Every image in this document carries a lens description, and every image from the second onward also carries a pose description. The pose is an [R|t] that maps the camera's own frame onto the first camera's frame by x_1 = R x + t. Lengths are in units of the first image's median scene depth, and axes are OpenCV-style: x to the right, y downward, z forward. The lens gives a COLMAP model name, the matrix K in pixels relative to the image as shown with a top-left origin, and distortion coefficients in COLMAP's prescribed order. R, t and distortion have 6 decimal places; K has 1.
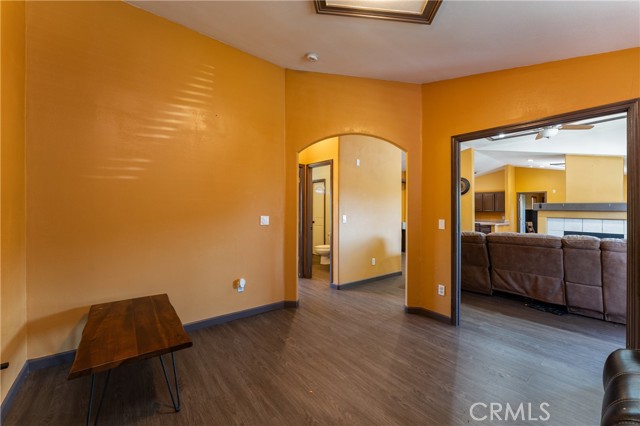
lens RADIAL K [[249.0, 0, 321.7], [0, 249.0, 210.5], [0, 0, 1]] dist [0.001399, 0.000054]
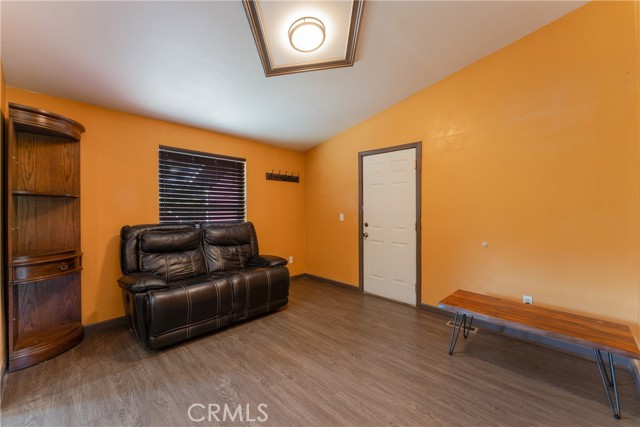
lens RADIAL K [[260.0, 0, 321.1], [0, 260.0, 211.6], [0, 0, 1]] dist [0.019805, 0.000030]
pose [[-0.990950, -0.022635, -0.132308, 0.304033], [-0.023642, 0.999702, 0.006044, 0.007639], [0.132132, 0.009117, -0.991190, 1.997579]]
